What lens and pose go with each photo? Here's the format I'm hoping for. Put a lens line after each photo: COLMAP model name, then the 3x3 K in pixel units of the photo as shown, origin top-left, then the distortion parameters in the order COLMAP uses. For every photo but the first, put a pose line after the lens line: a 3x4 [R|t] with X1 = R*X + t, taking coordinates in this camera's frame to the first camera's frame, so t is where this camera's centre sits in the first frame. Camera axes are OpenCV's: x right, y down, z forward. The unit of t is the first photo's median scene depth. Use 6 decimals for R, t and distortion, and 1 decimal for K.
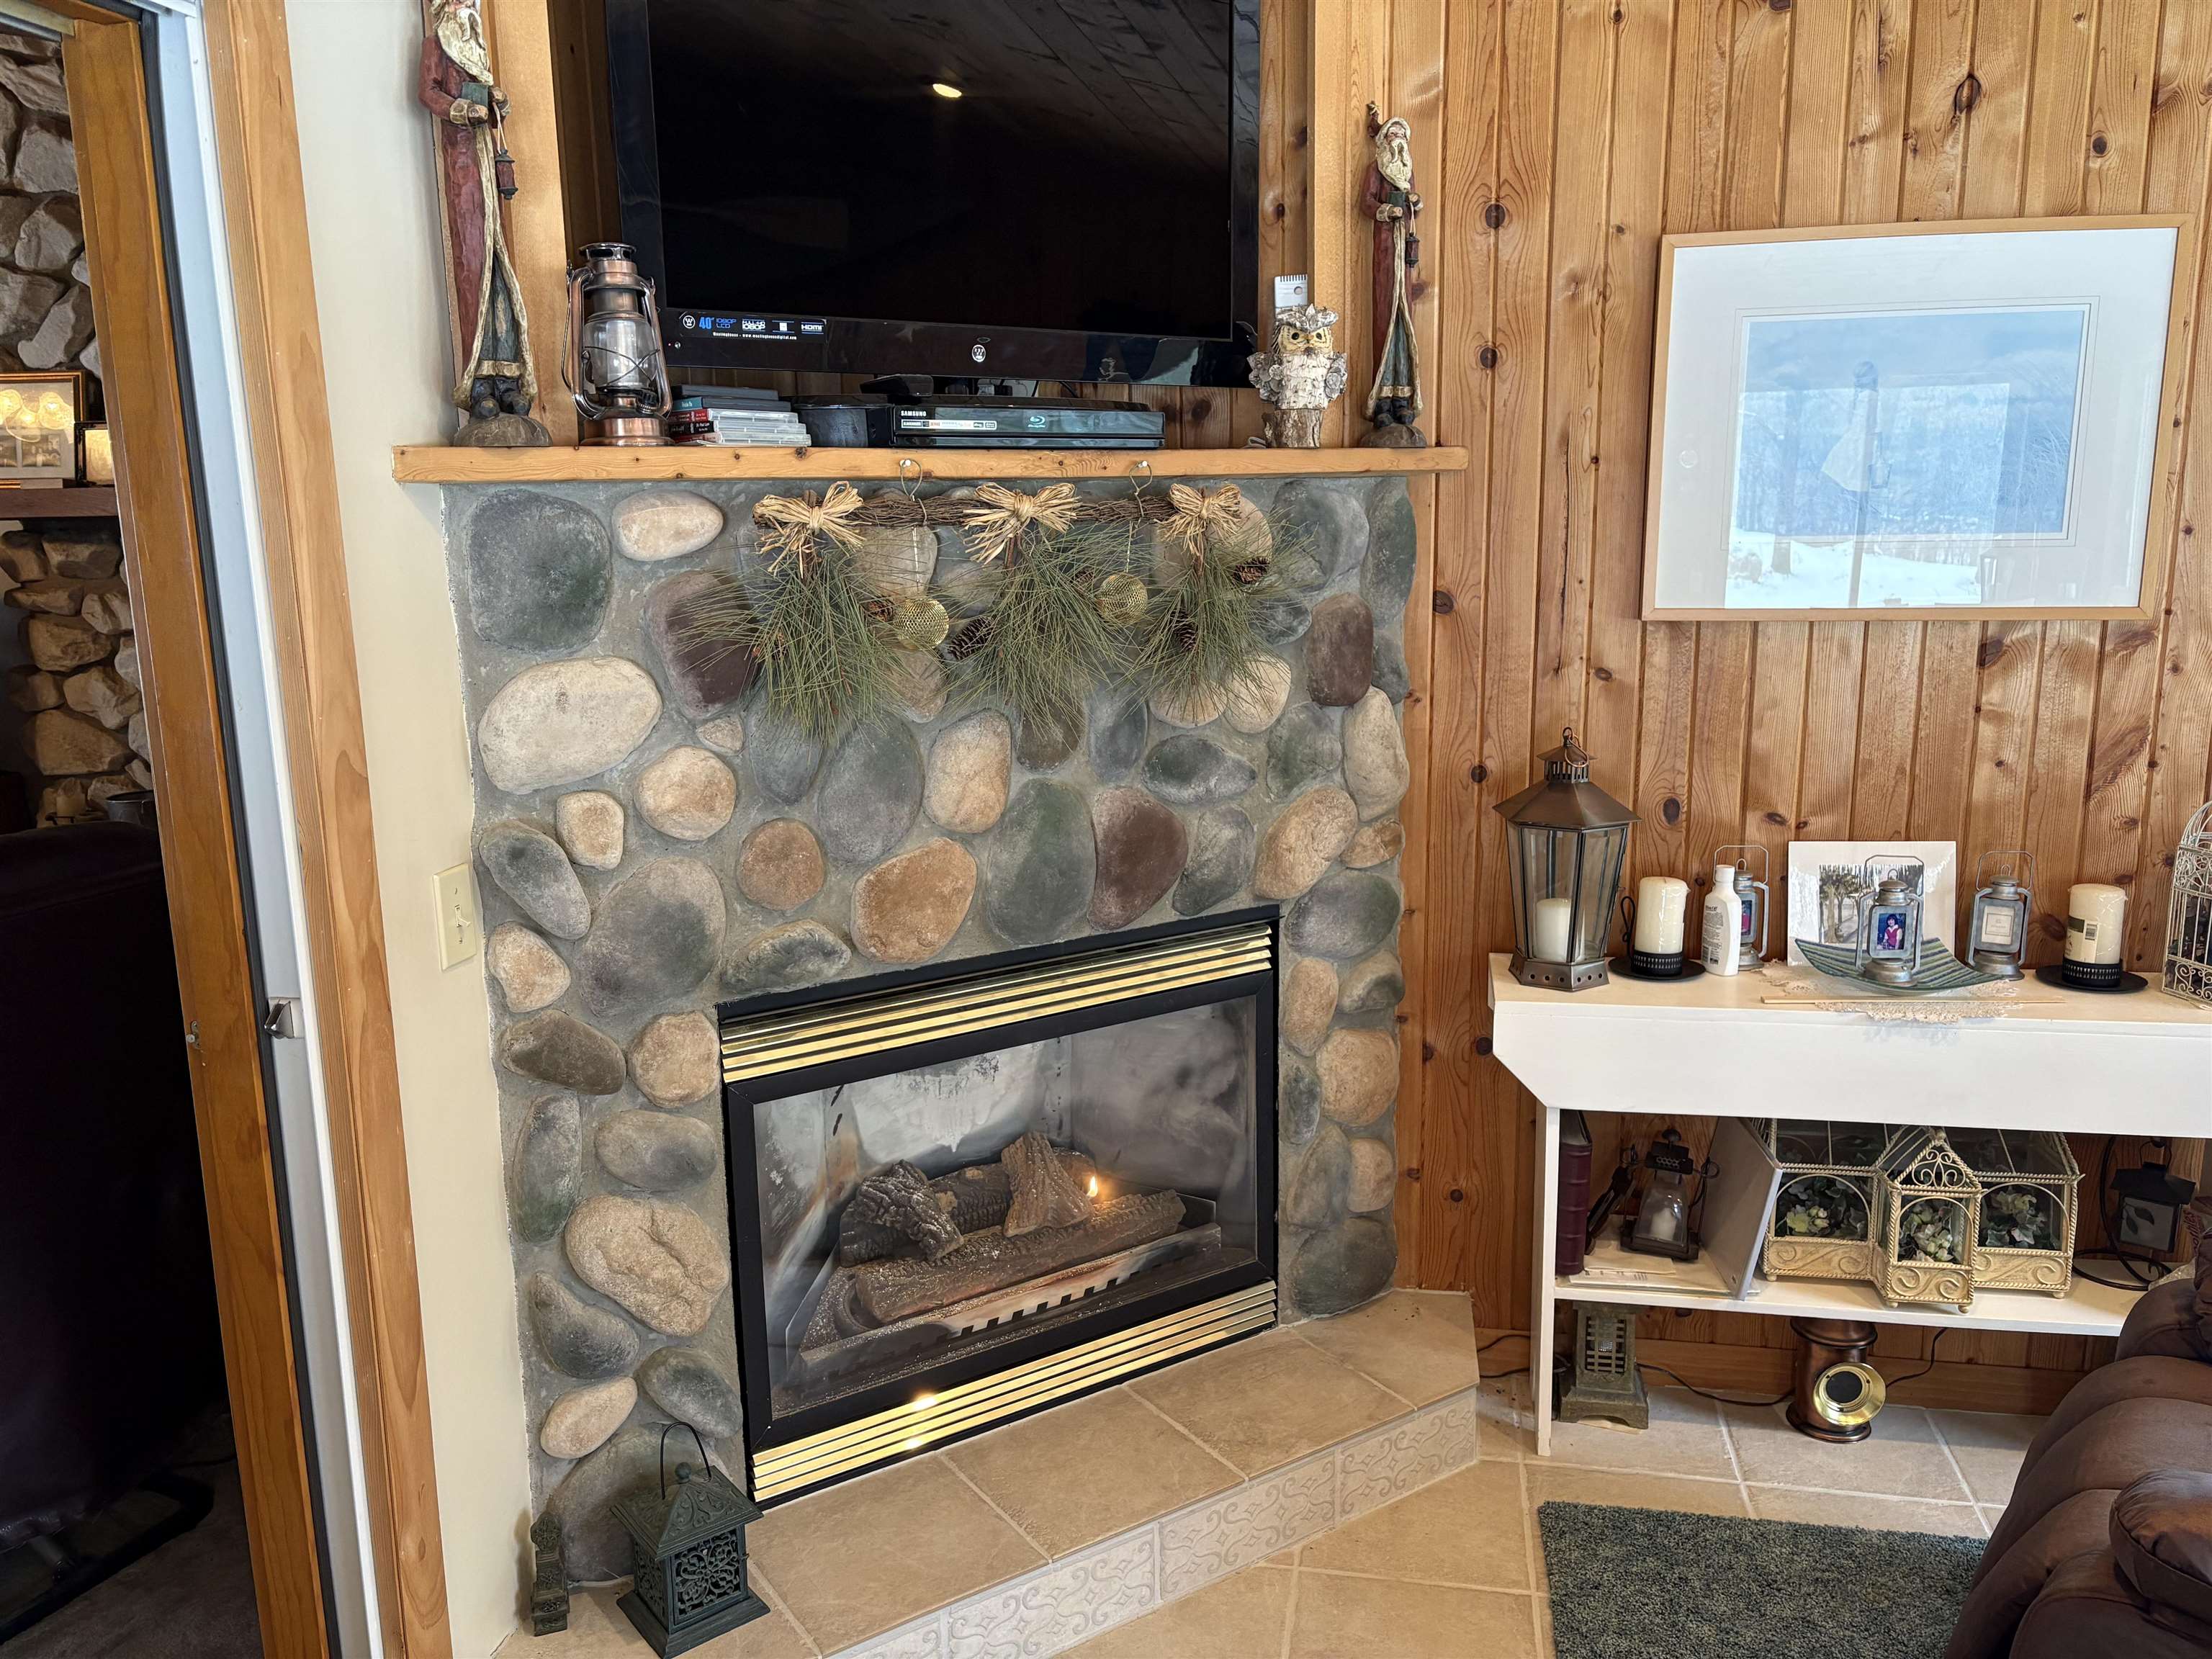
lens RADIAL K [[1668.9, 0, 1101.1], [0, 1668.9, 834.5], [0, 0, 1]] dist [0.052446, -0.049751]
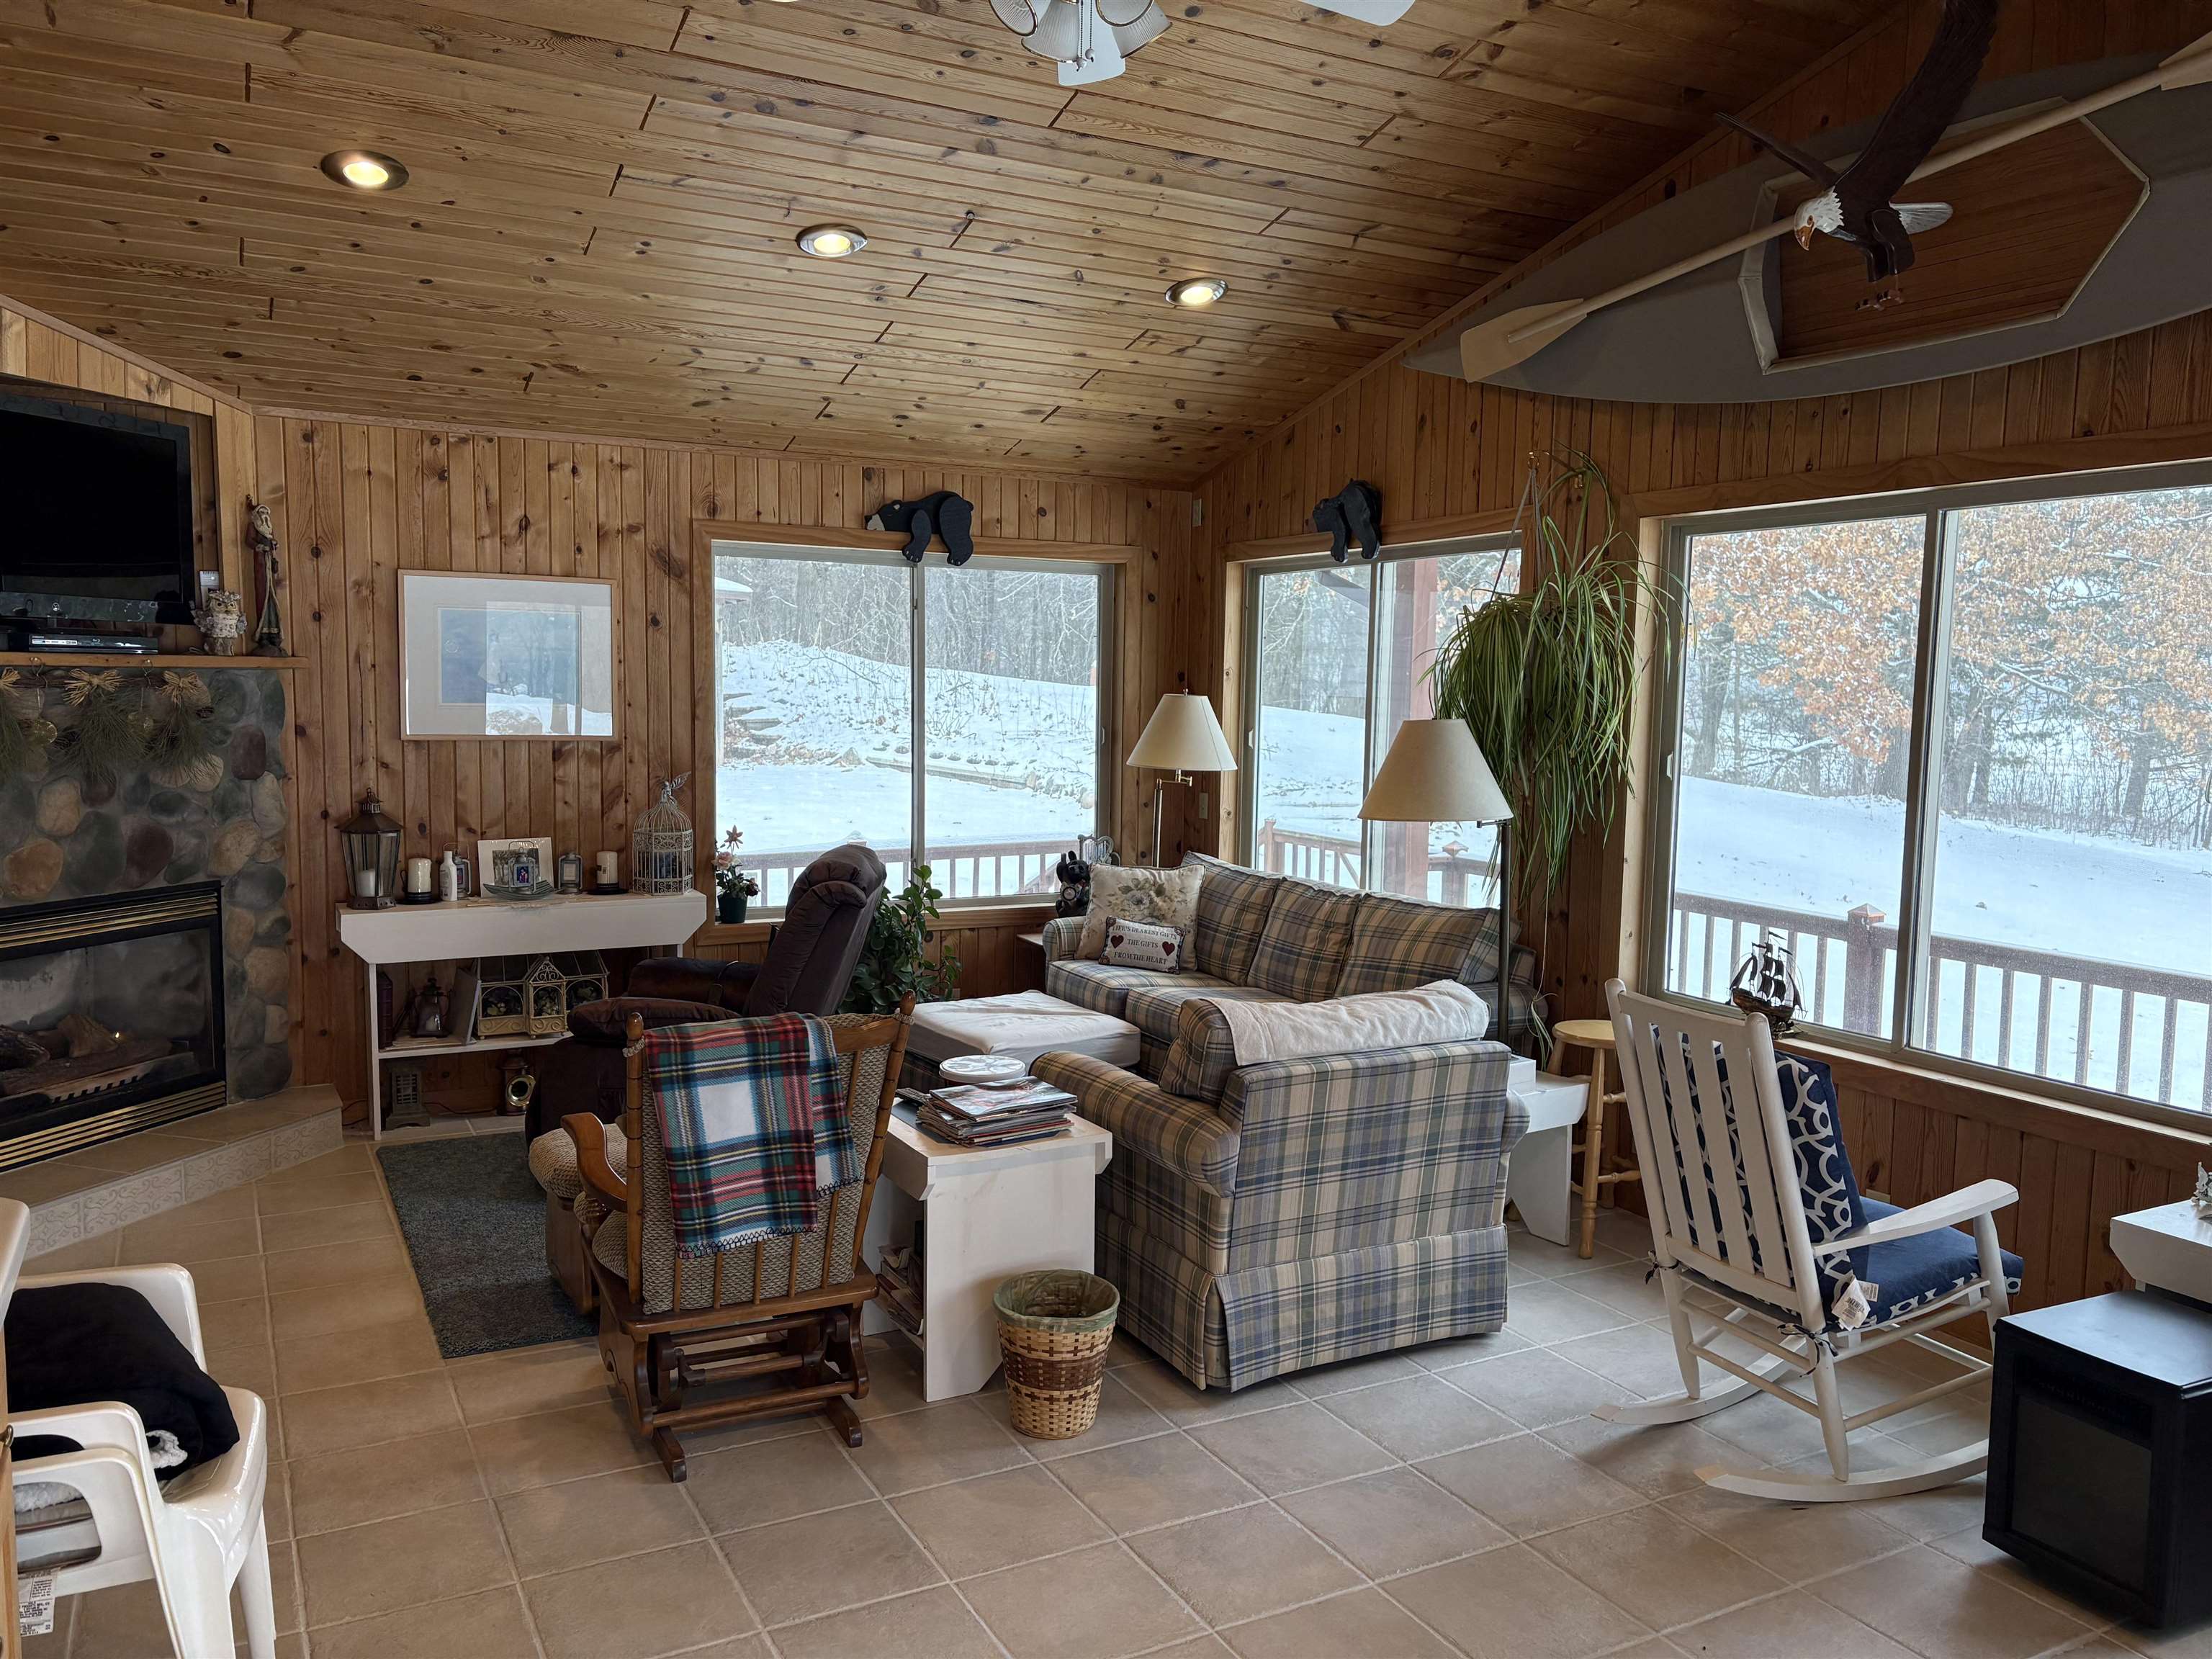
lens RADIAL K [[1668.9, 0, 1092.3], [0, 1668.9, 843.0], [0, 0, 1]] dist [0.052446, -0.049751]
pose [[0.782335, -0.031015, 0.622085, -0.339399], [0.091310, 0.993680, -0.065290, 0.231108], [-0.616128, 0.107881, 0.780223, -1.246727]]
